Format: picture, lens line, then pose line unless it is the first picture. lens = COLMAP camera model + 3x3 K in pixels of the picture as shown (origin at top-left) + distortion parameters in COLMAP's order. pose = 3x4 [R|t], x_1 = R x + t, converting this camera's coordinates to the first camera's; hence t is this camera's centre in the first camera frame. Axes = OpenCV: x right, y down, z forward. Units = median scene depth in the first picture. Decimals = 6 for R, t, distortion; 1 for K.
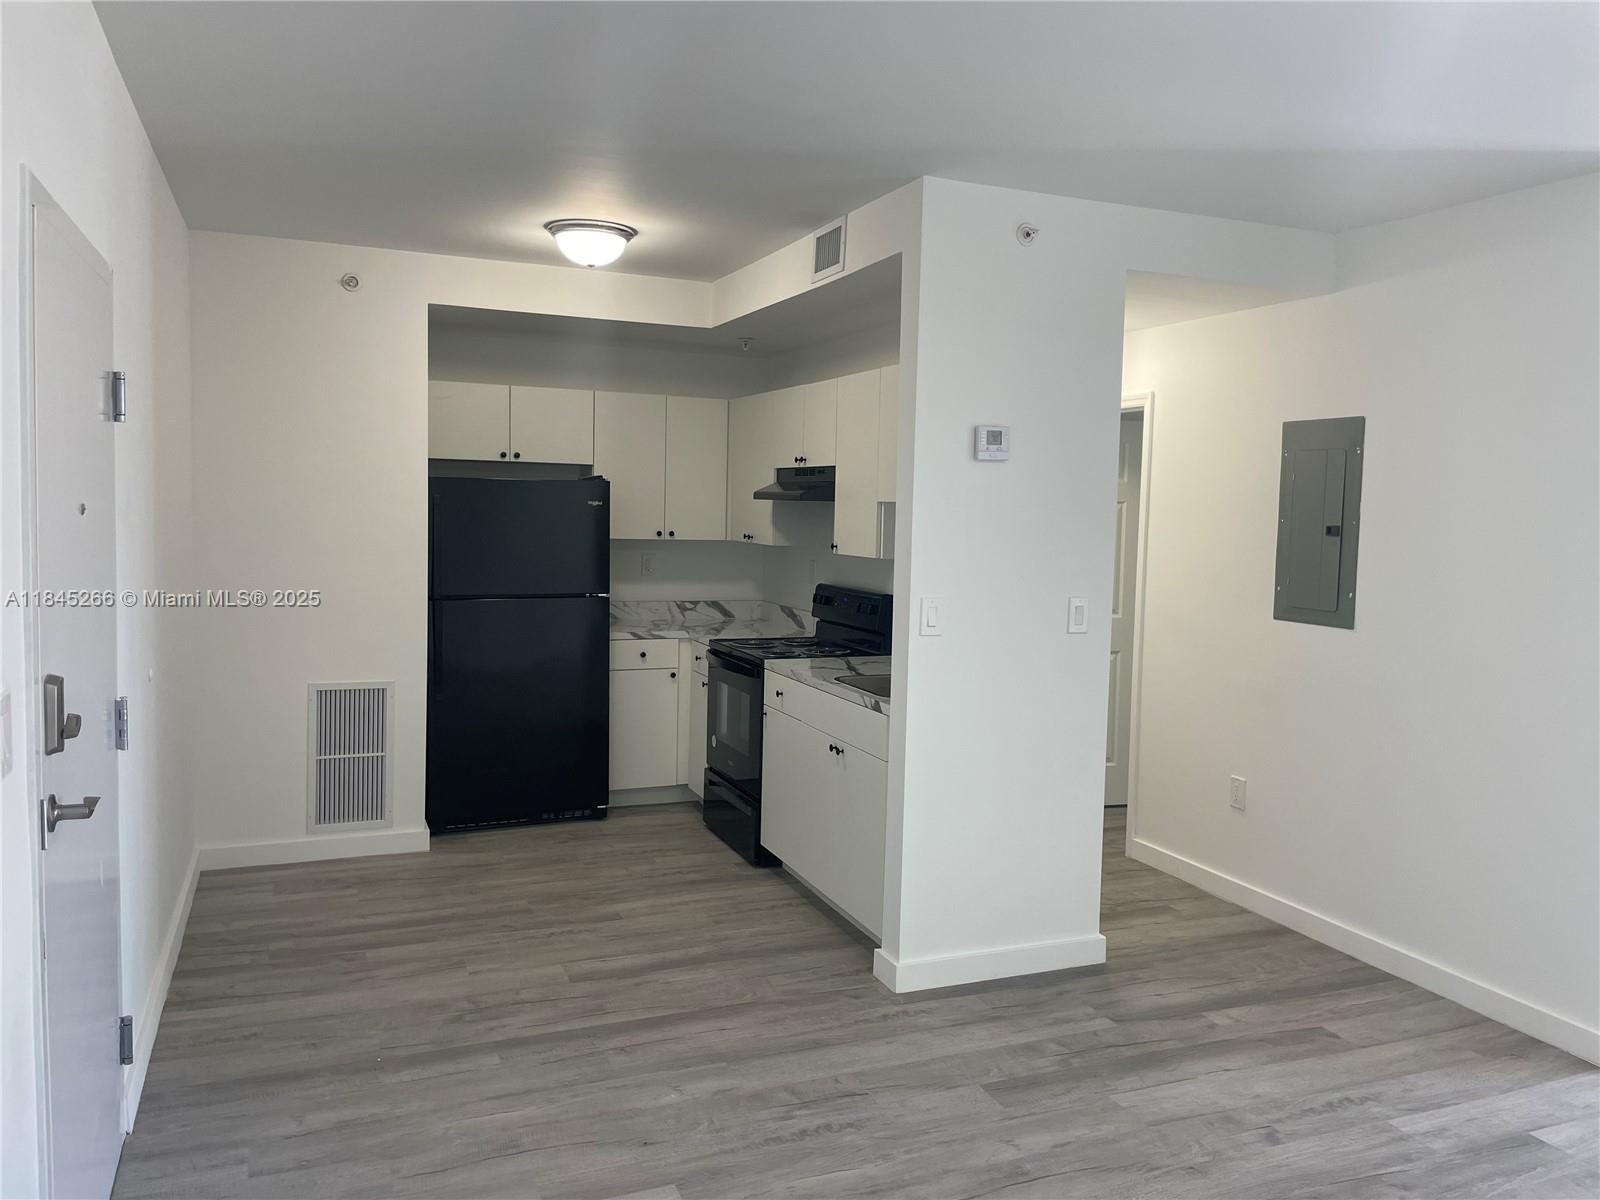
lens RADIAL K [[1211.0, 0, 810.1], [0, 1211.0, 585.3], [0, 0, 1]] dist [0.078306, -0.102047]
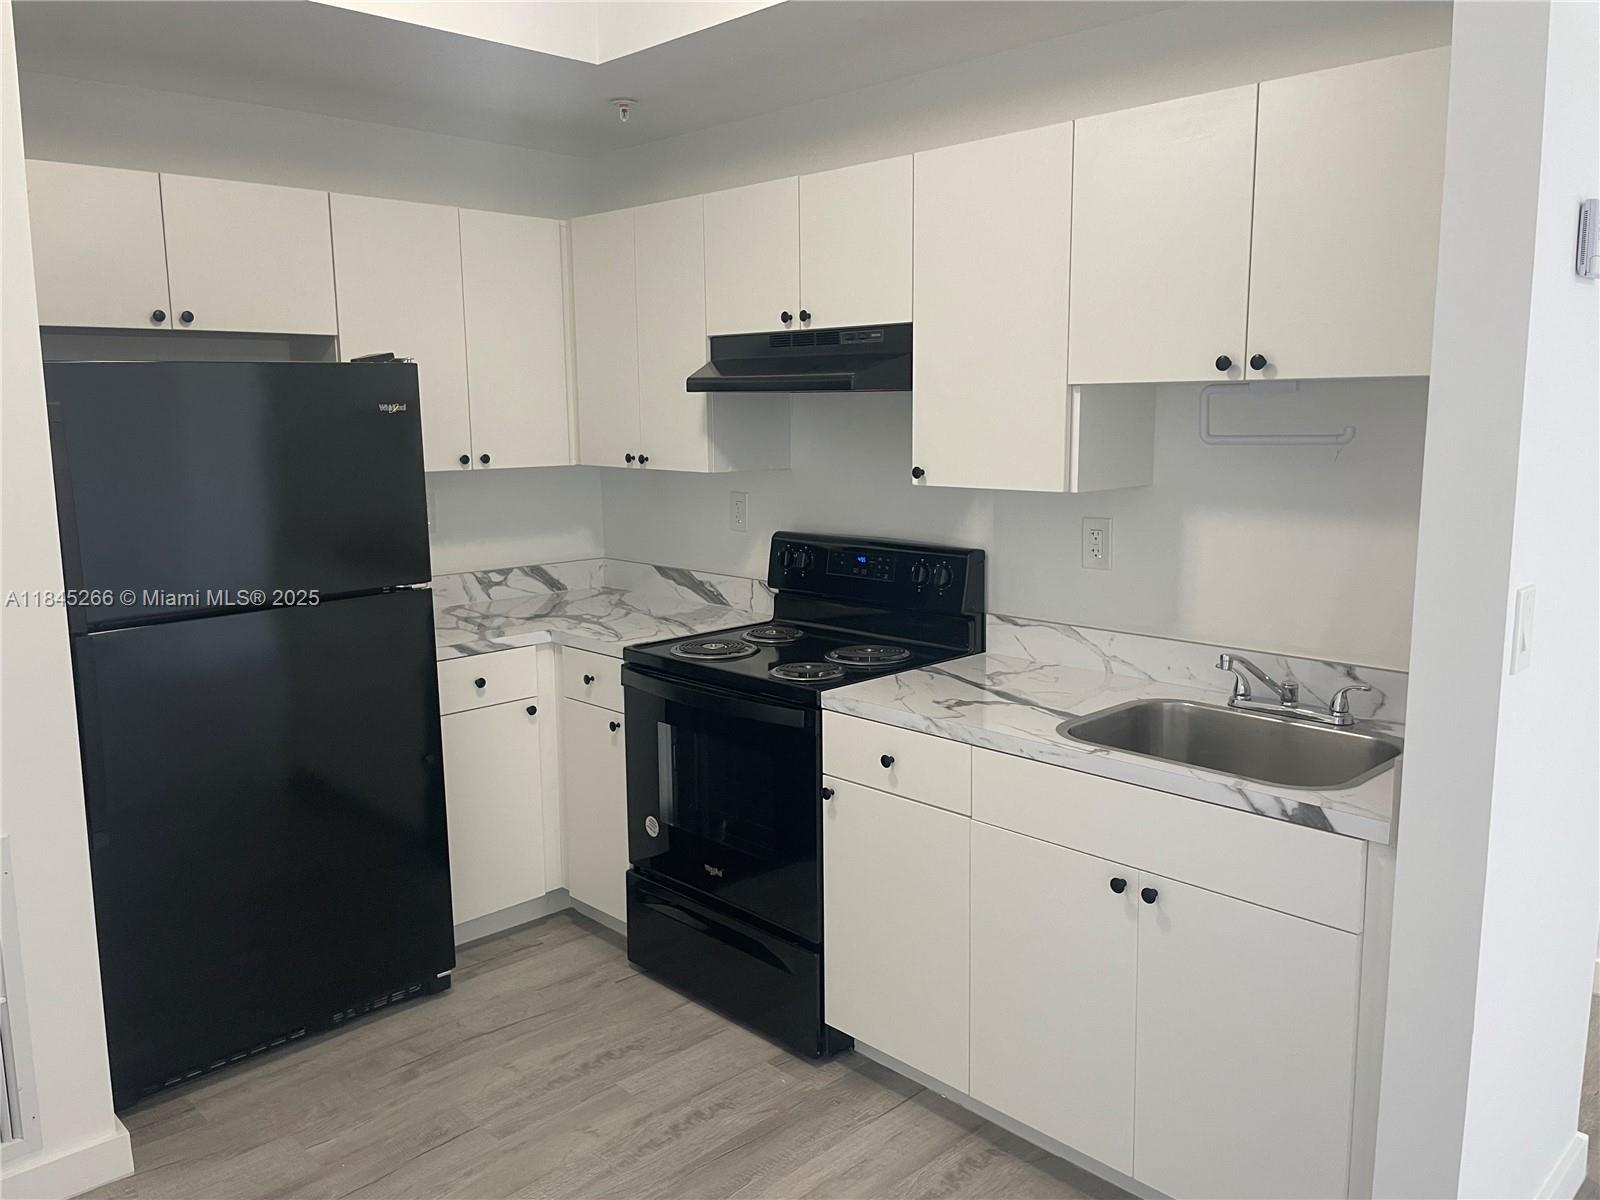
lens RADIAL K [[1211.0, 0, 779.1], [0, 1211.0, 580.7], [0, 0, 1]] dist [0.078306, -0.102047]
pose [[0.927700, -0.086710, 0.363117, -0.274049], [0.056308, 0.994025, 0.093509, -0.043358], [-0.369056, -0.066301, 0.927039, 0.575649]]
